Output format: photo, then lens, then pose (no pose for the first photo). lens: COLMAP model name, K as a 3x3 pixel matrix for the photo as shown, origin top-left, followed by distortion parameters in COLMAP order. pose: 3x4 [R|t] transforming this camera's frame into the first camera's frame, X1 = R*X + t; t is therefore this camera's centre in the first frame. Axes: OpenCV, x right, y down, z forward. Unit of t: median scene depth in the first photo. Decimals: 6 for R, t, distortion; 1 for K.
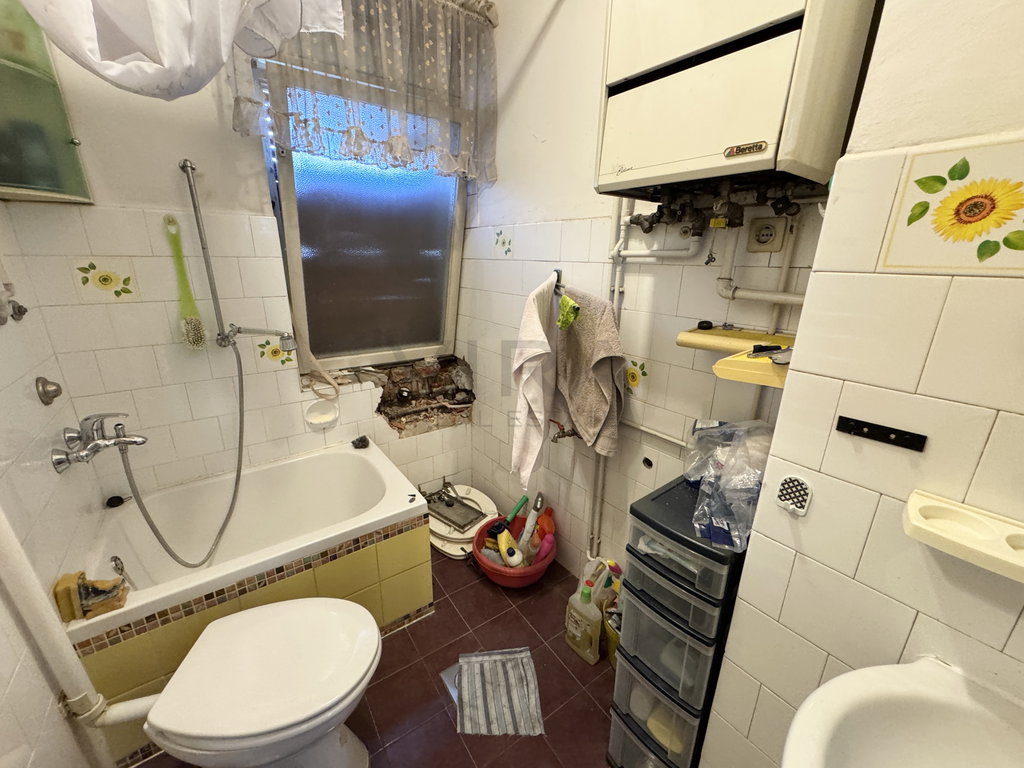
lens RADIAL K [[411.6, 0, 510.6], [0, 411.6, 384.7], [0, 0, 1]] dist [-0.000494, 0.000381]
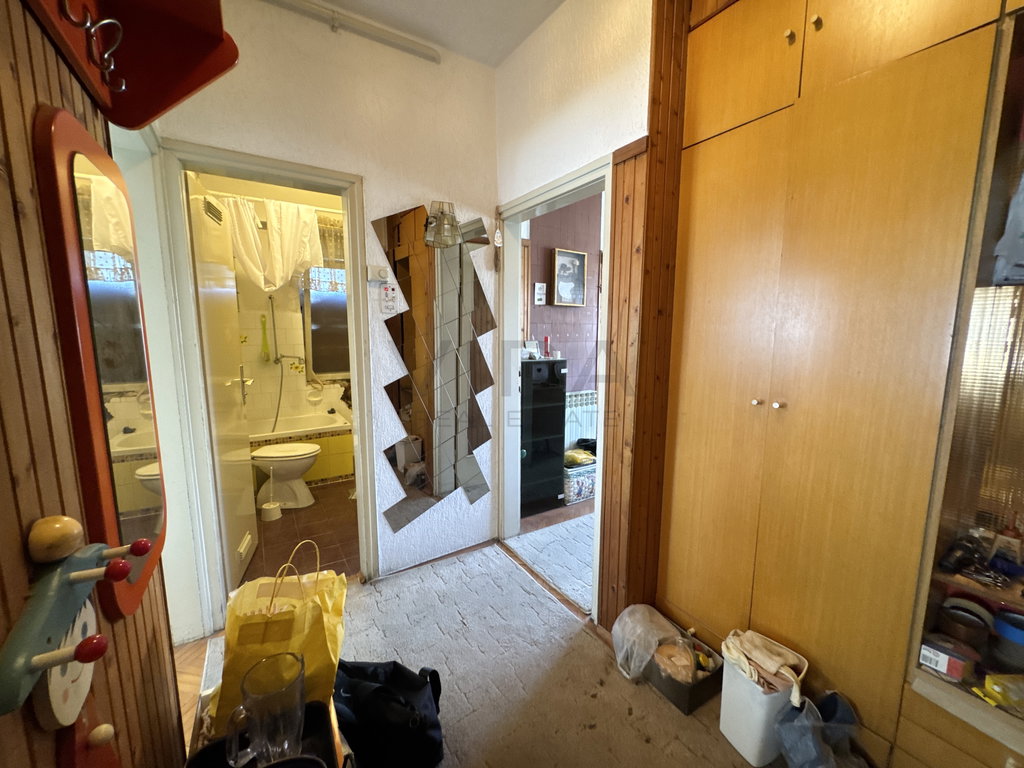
lens RADIAL K [[411.6, 0, 510.6], [0, 411.6, 384.7], [0, 0, 1]] dist [-0.000494, 0.000381]
pose [[0.998649, -0.005645, -0.051663, 0.841223], [-0.003193, 0.985539, -0.169417, 0.448831], [0.051872, 0.169353, 0.984190, -1.350603]]
